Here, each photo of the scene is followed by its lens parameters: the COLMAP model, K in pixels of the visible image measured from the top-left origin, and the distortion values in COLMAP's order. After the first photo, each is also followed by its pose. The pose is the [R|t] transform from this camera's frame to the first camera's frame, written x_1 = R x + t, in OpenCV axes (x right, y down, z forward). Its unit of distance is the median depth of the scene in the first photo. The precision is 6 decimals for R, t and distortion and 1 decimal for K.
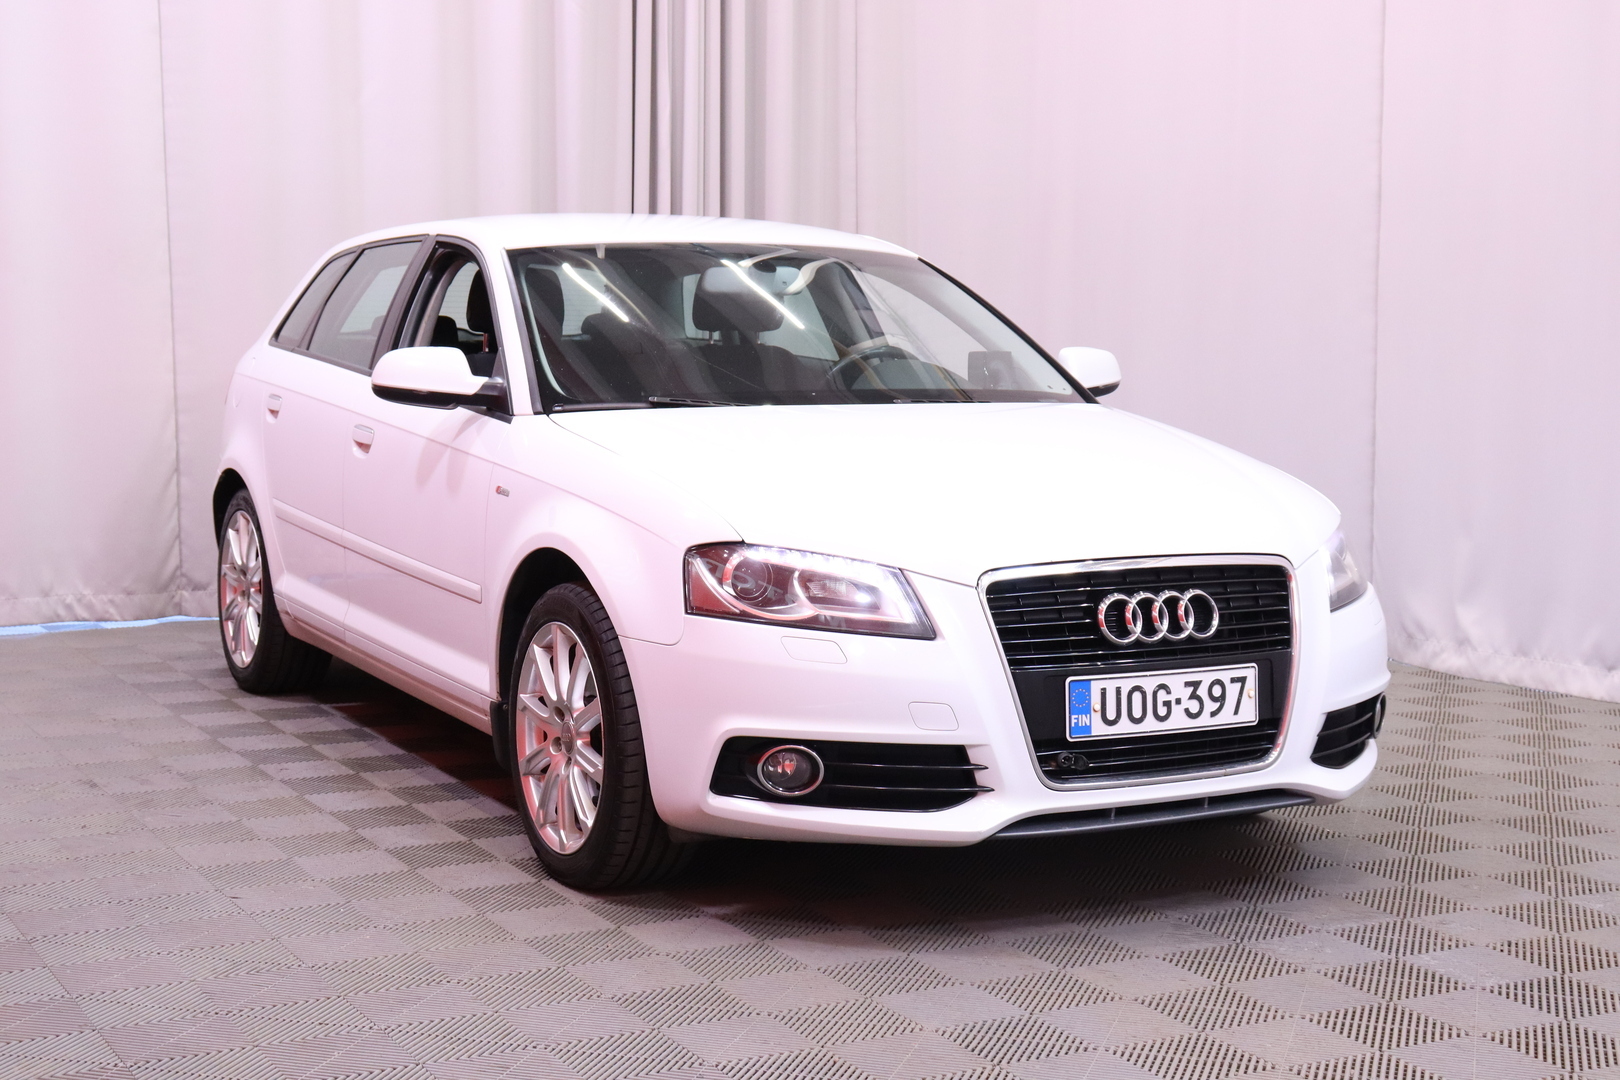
lens RADIAL K [[2400.7, 0, 819.1], [0, 2400.7, 536.6], [0, 0, 1]] dist [0.072891, 0.000000]
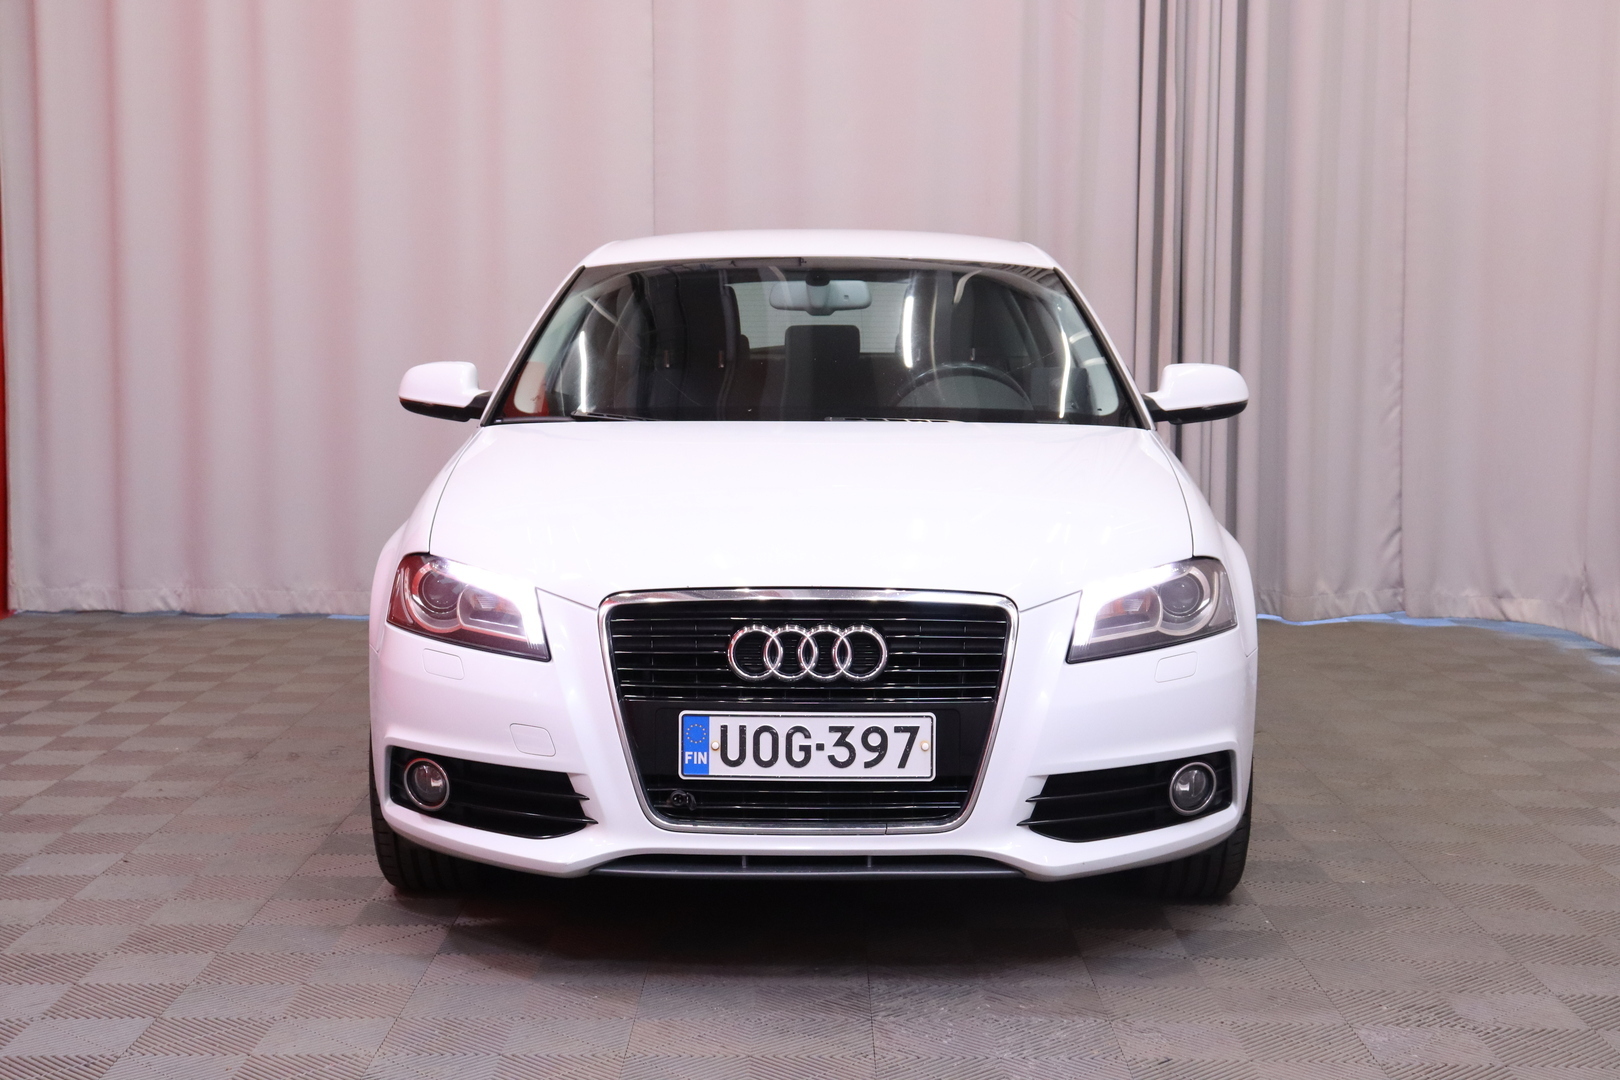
lens RADIAL K [[2400.7, 0, 800.8], [0, 2400.7, 535.9], [0, 0, 1]] dist [0.072891, 0.000000]
pose [[0.872386, 0.037502, -0.487378, 0.591481], [-0.041959, 0.999118, 0.001773, -0.013447], [0.487014, 0.018903, 0.873190, 0.195748]]
